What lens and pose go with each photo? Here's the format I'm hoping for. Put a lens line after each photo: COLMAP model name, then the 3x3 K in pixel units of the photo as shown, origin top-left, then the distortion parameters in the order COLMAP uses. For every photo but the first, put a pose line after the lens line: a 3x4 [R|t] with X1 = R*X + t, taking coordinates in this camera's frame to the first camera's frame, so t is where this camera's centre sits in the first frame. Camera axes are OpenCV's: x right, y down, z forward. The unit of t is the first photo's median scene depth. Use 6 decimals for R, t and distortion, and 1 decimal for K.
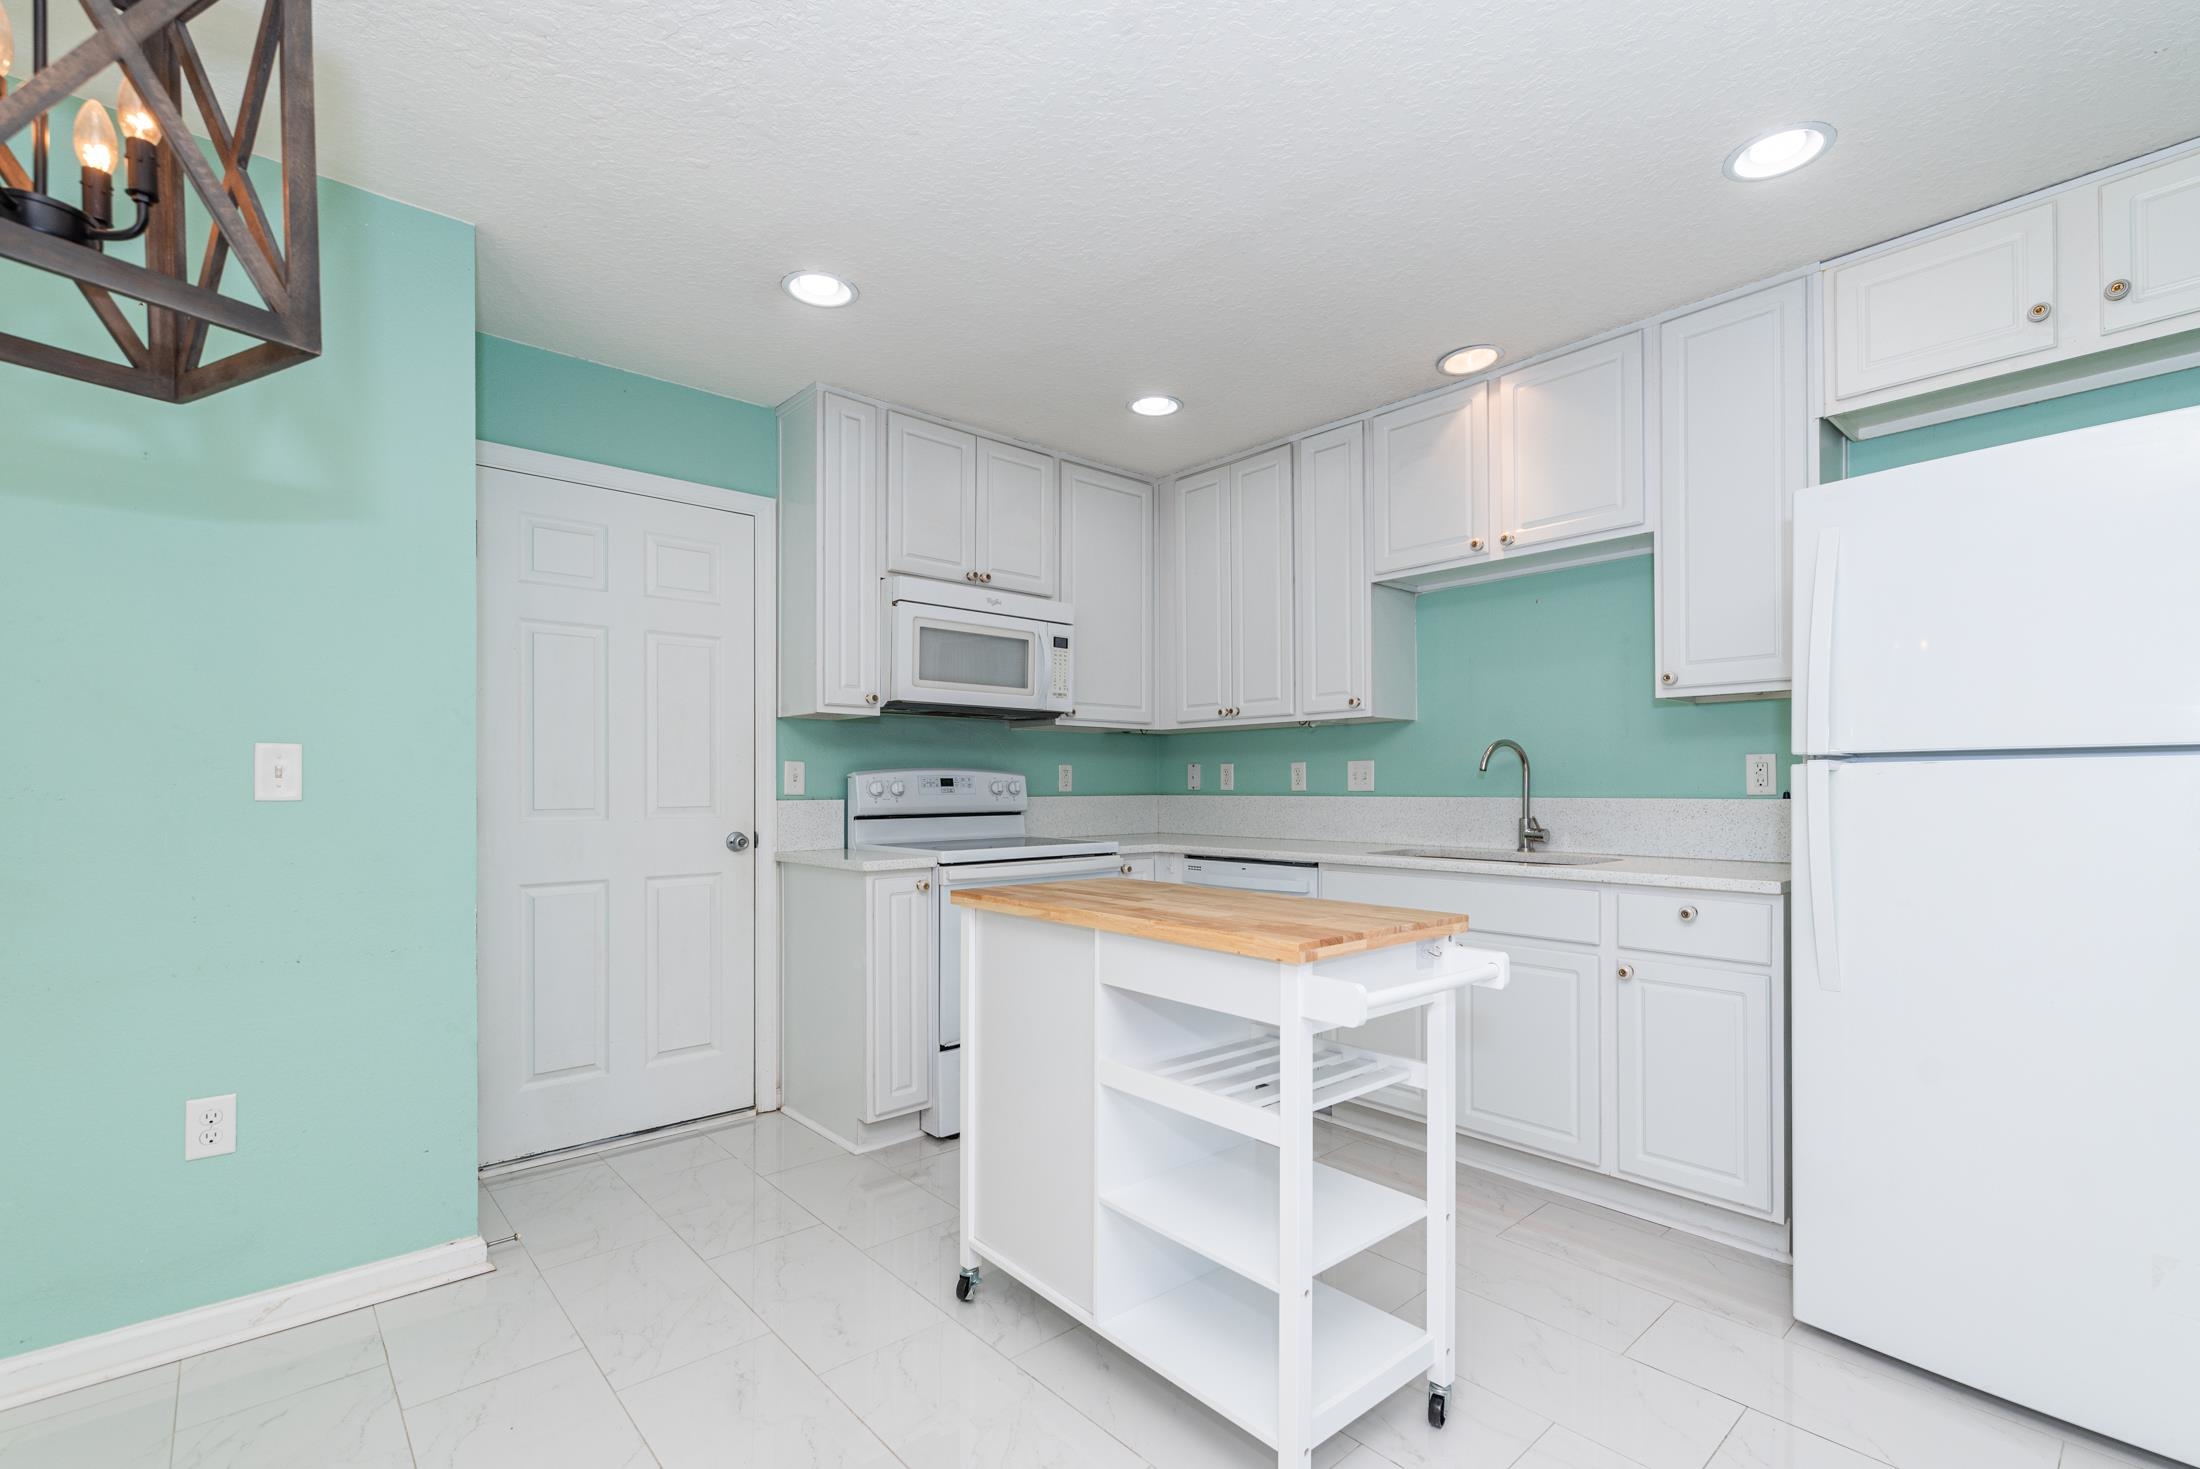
lens RADIAL K [[996.3, 0, 1088.4], [0, 996.3, 781.2], [0, 0, 1]] dist [0.001744, -0.000450]
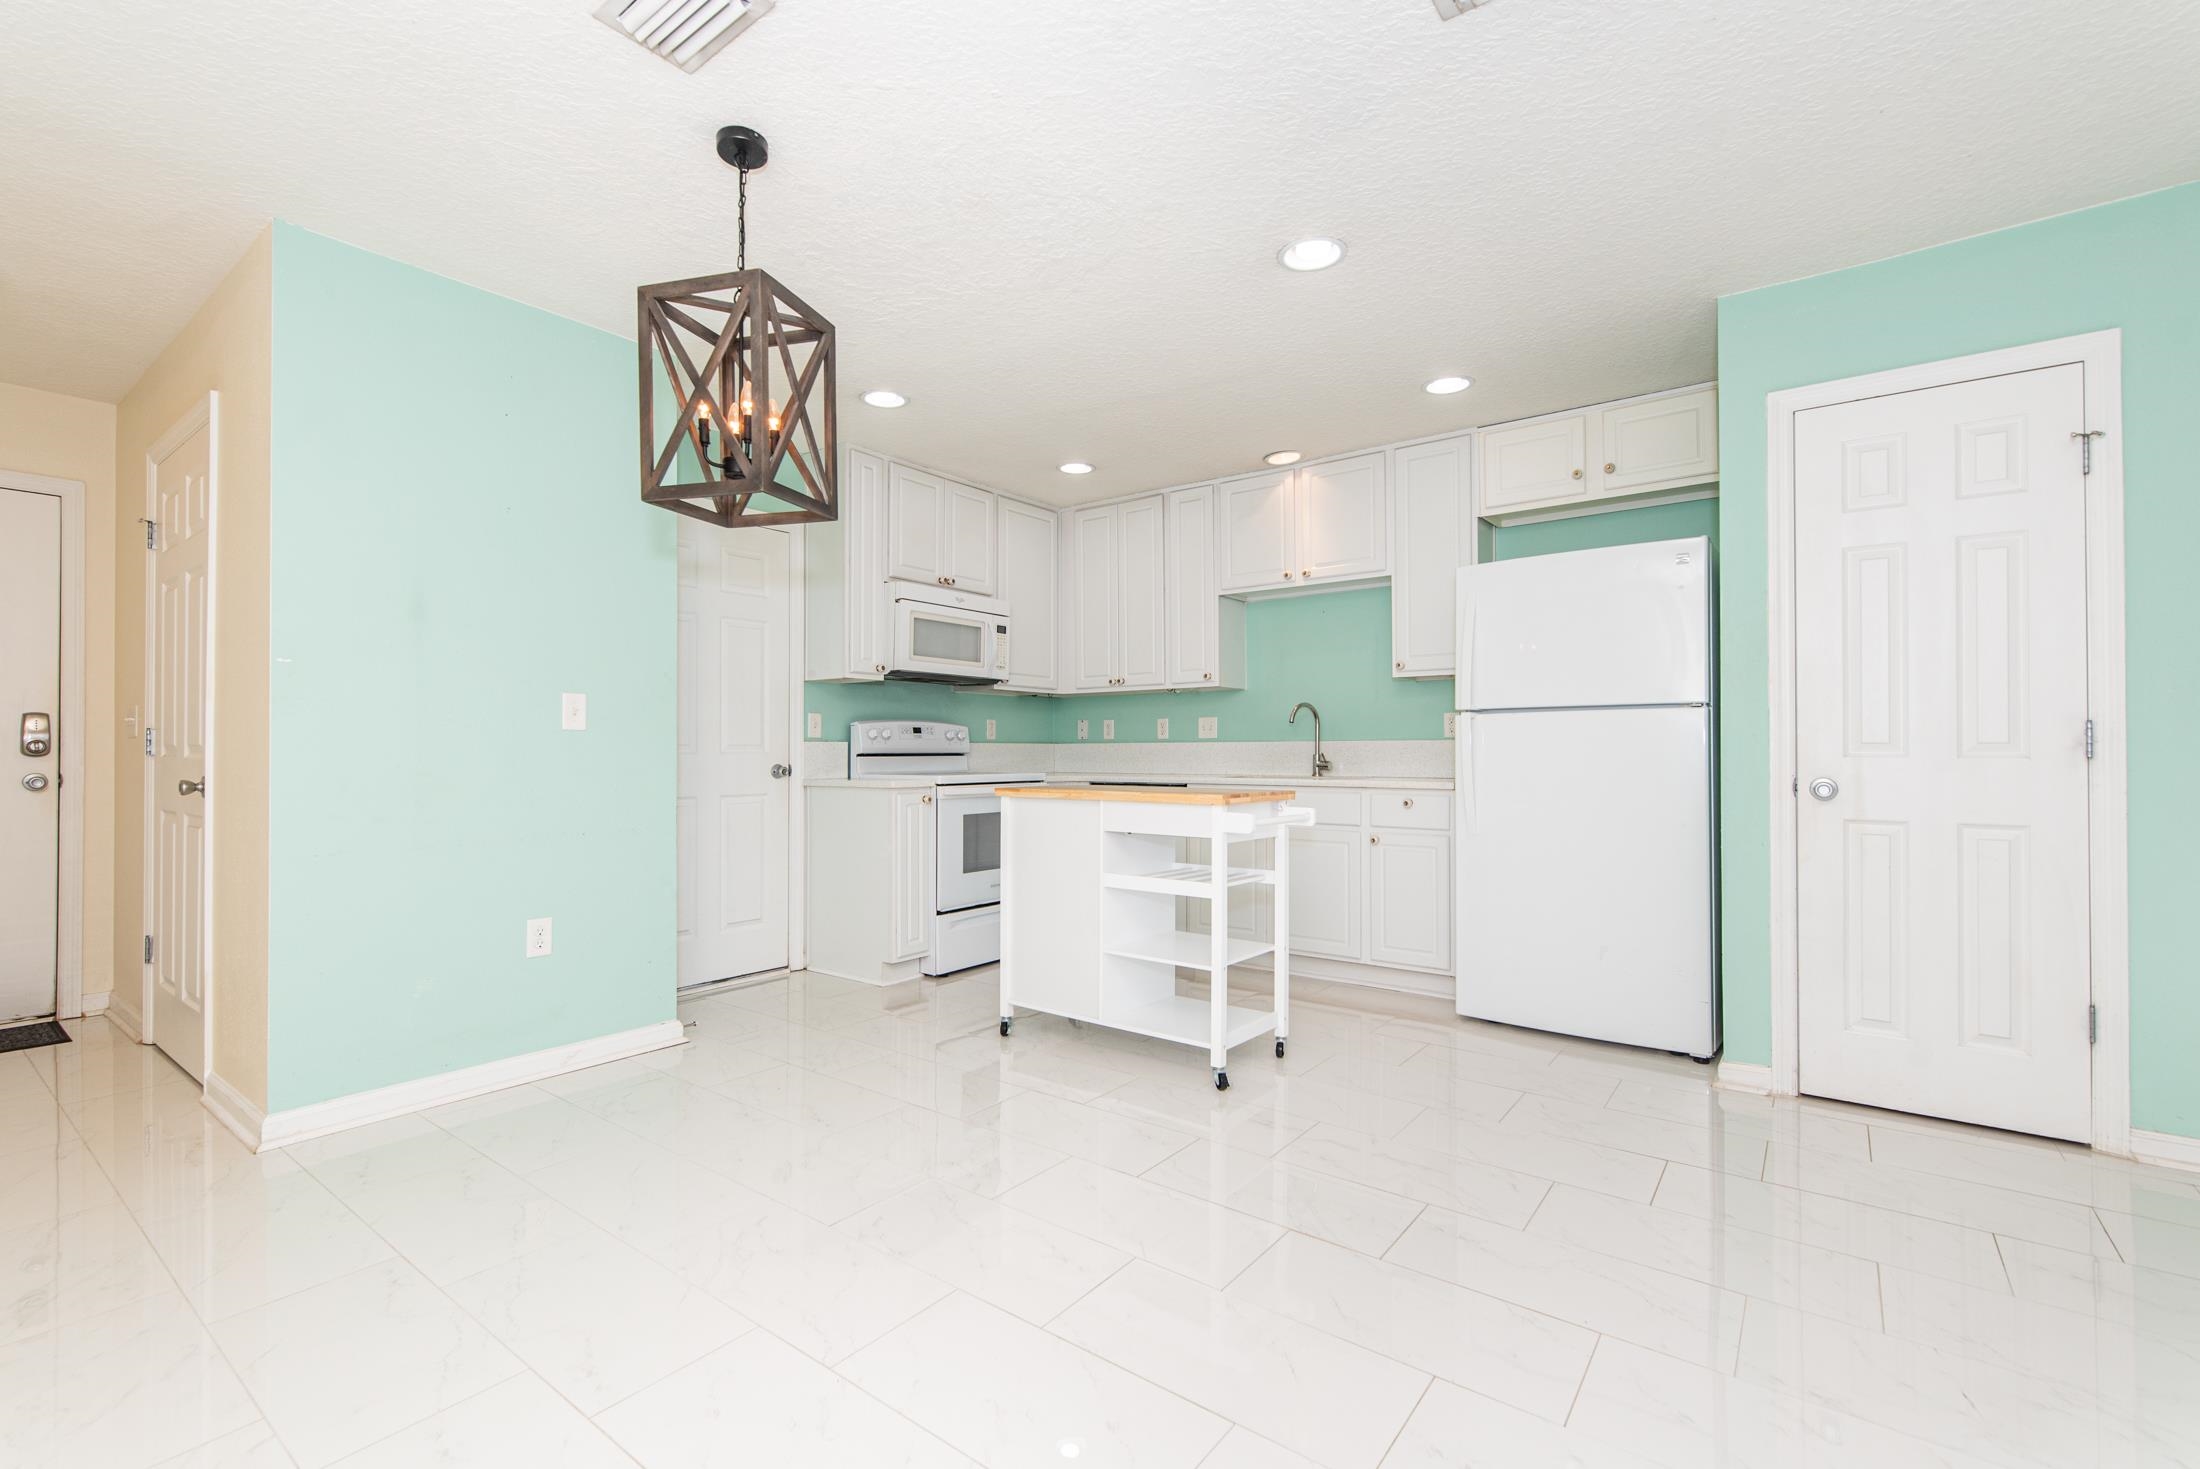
lens RADIAL K [[996.3, 0, 1097.9], [0, 996.3, 741.6], [0, 0, 1]] dist [0.001744, -0.000450]
pose [[0.978116, 0.002757, 0.208043, -0.216845], [-0.001273, 0.999973, -0.007266, 0.030645], [-0.208057, 0.006842, 0.978093, -0.443336]]
